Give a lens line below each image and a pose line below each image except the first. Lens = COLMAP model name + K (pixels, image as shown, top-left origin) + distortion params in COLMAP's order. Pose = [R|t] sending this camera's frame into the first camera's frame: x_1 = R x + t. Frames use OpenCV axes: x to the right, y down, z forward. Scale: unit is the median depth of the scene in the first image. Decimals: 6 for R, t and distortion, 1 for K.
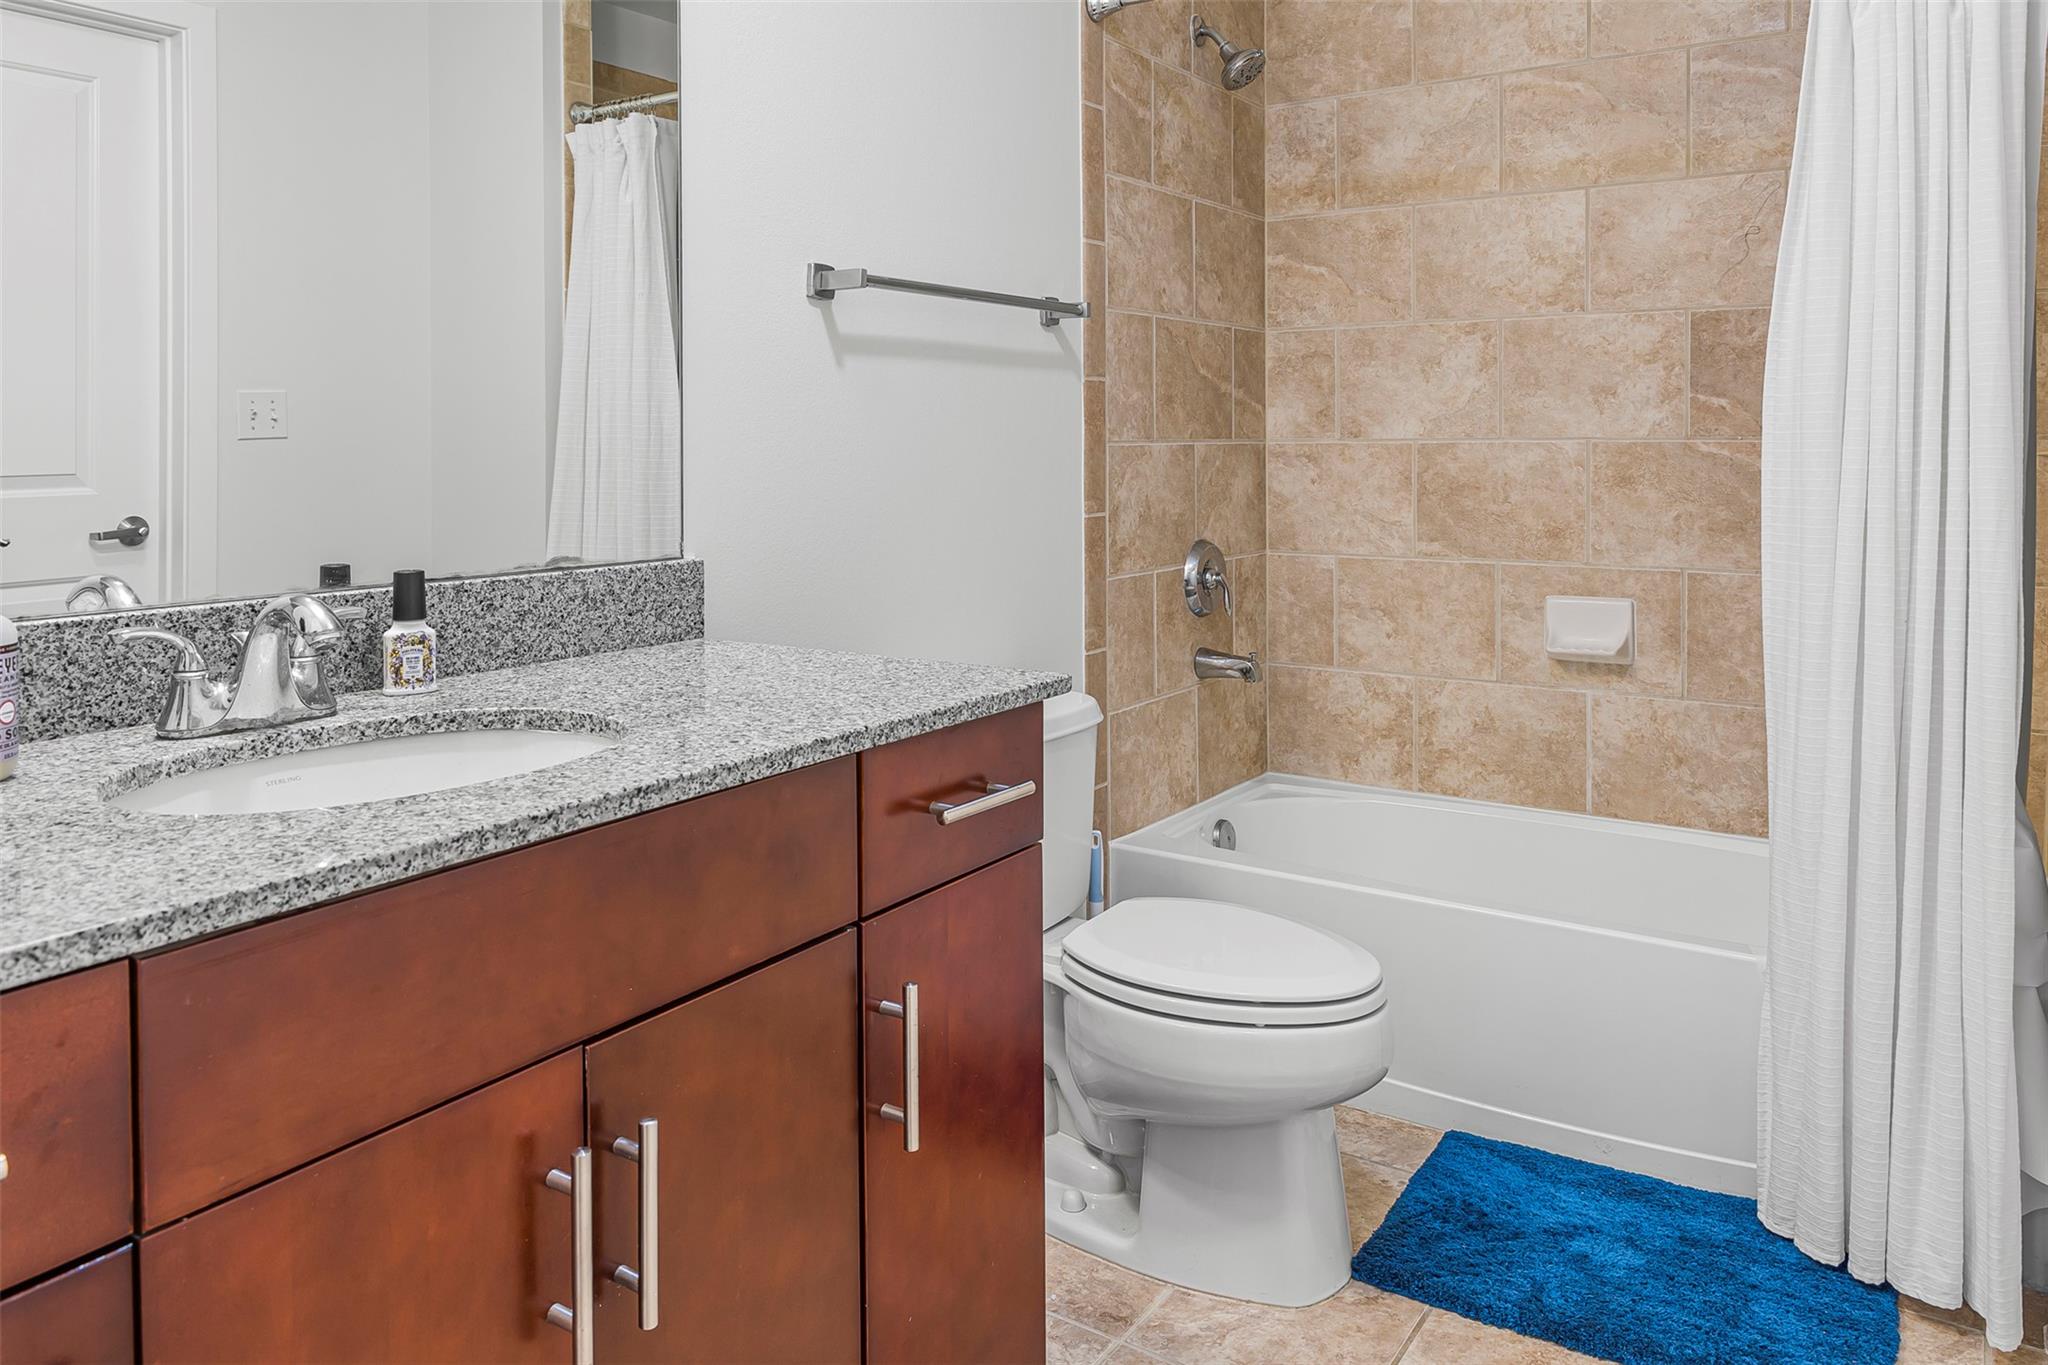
lens RADIAL K [[1455.6, 0, 1001.1], [0, 1455.6, 458.4], [0, 0, 1]] dist [0.003166, -0.005116]
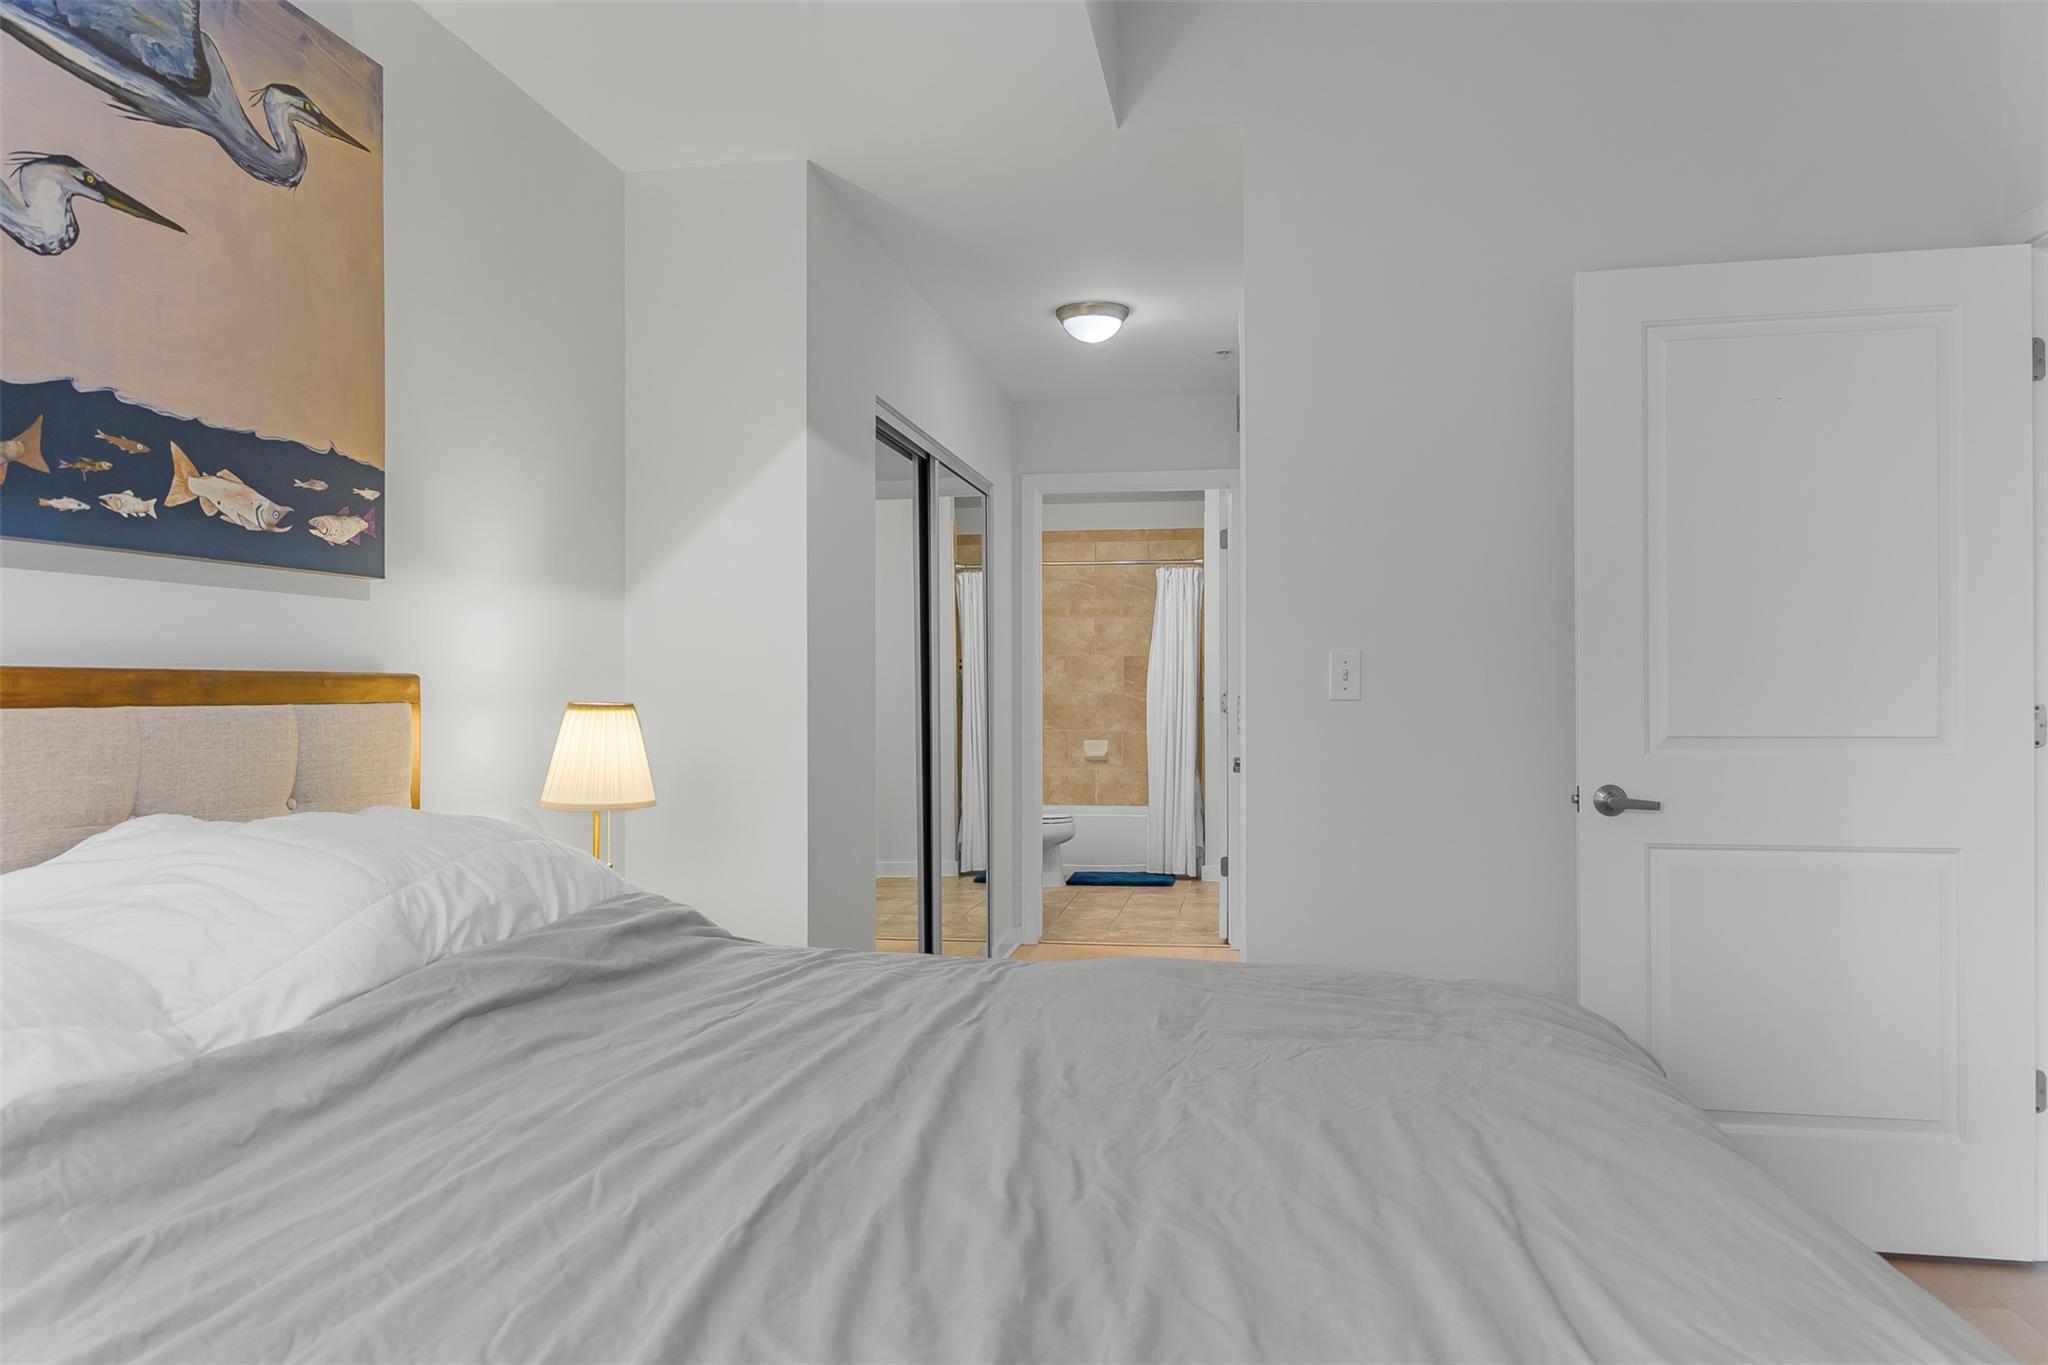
lens RADIAL K [[1455.6, 0, 976.7], [0, 1455.6, 693.9], [0, 0, 1]] dist [0.003166, -0.005116]
pose [[0.919785, 0.003296, 0.392409, -1.293216], [0.000937, 0.999943, -0.010596, 0.027505], [-0.392422, 0.010114, 0.919730, -2.191744]]
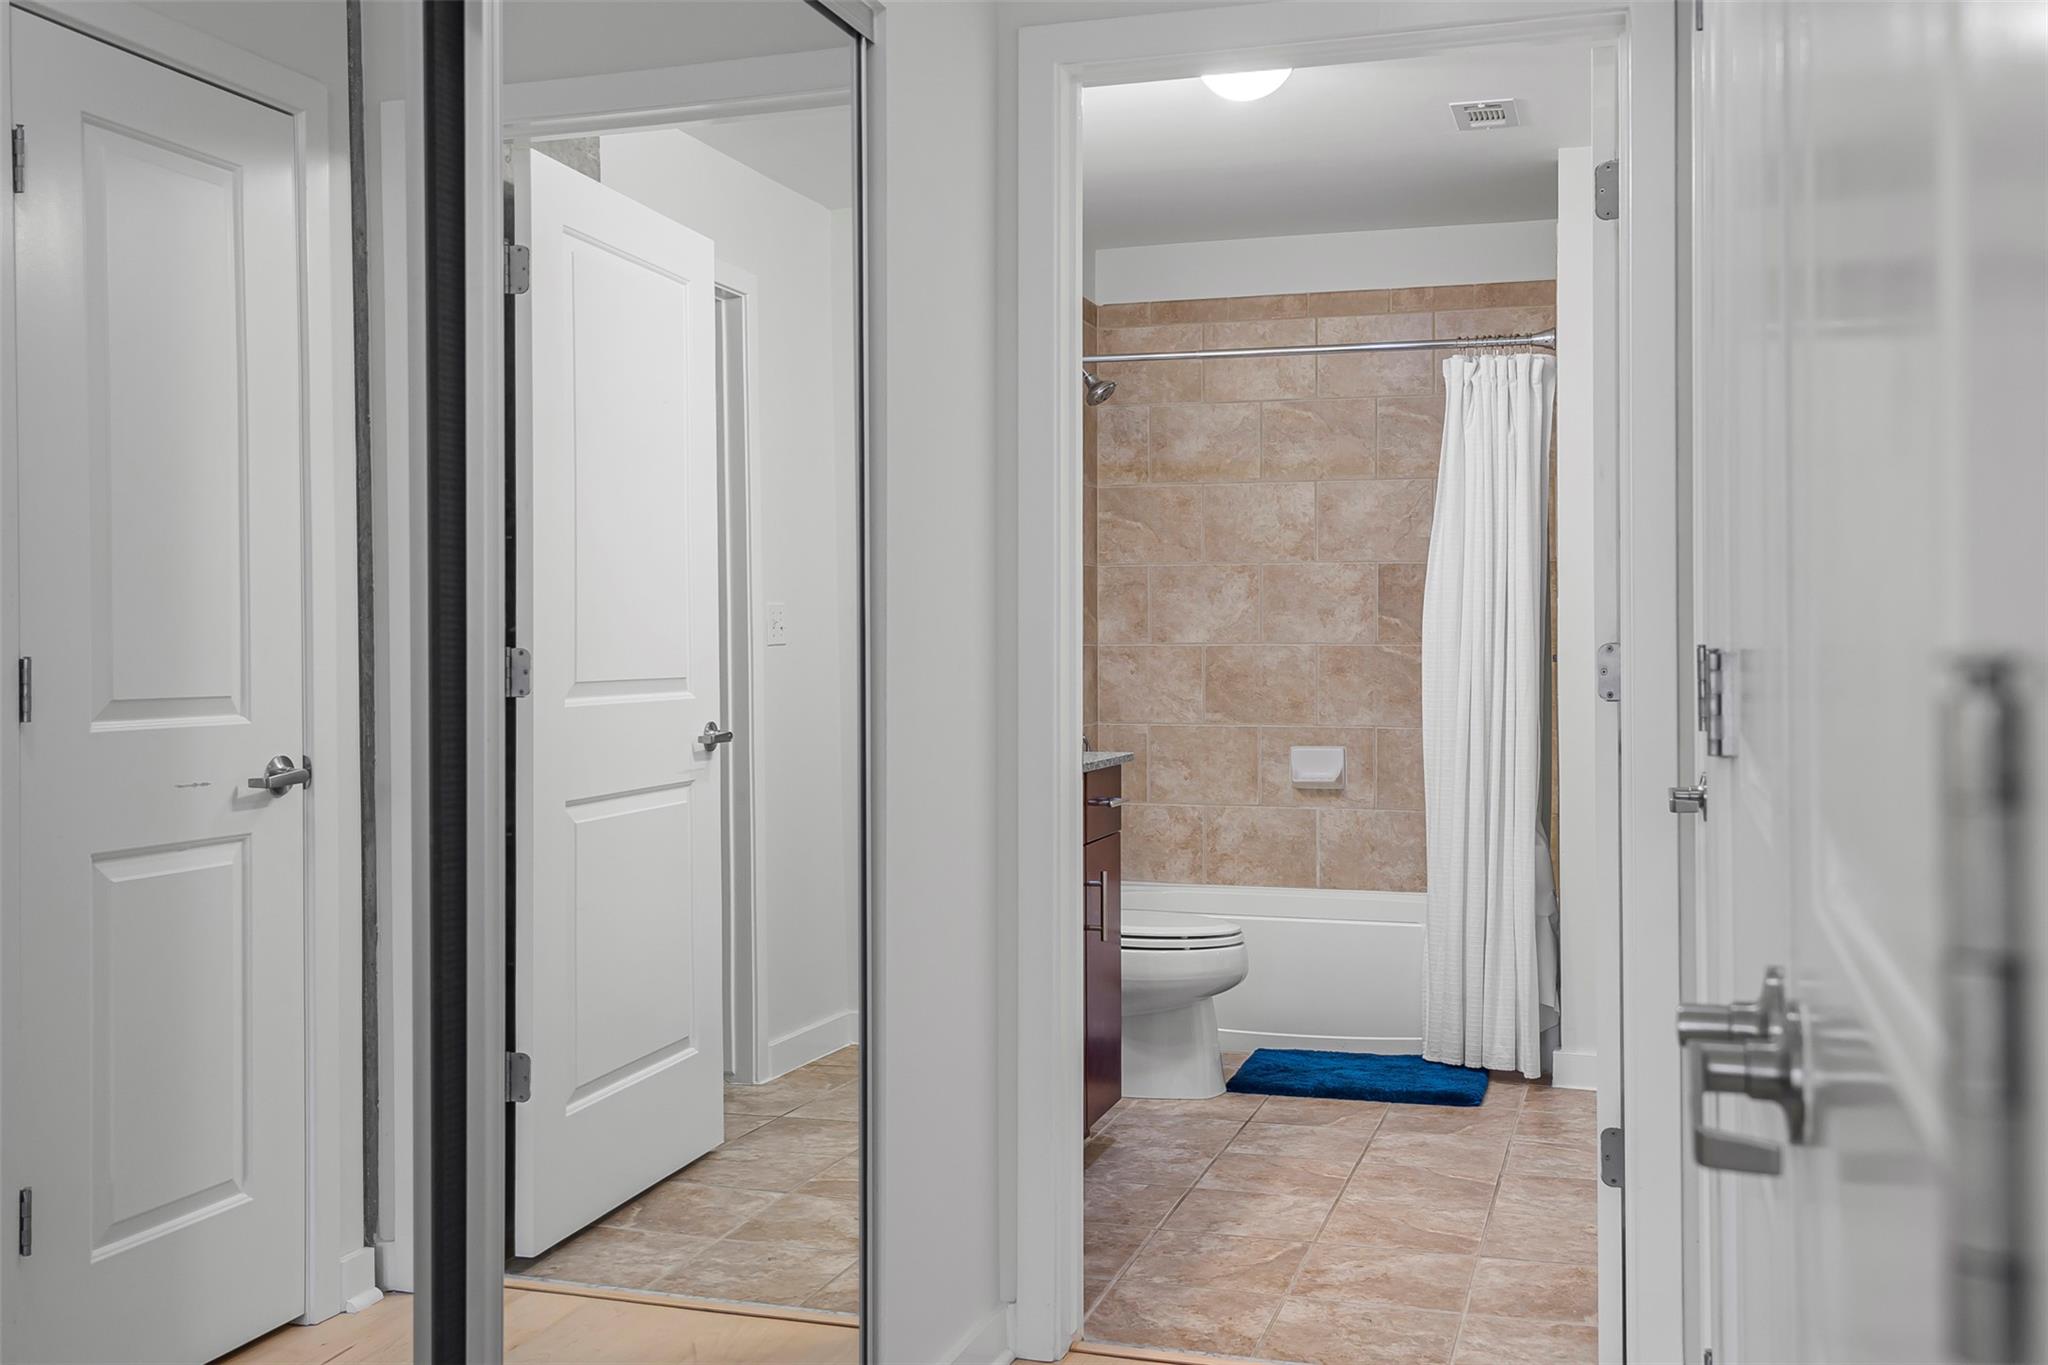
lens RADIAL K [[2043.6, 0, 958.6], [0, 2043.6, 615.7], [0, 0, 1]] dist [0.040537, 0.000000]
pose [[0.964376, 0.008342, 0.264405, -0.598895], [-0.001691, 0.999677, -0.025374, 0.014226], [-0.264531, 0.024023, 0.964078, -1.105771]]
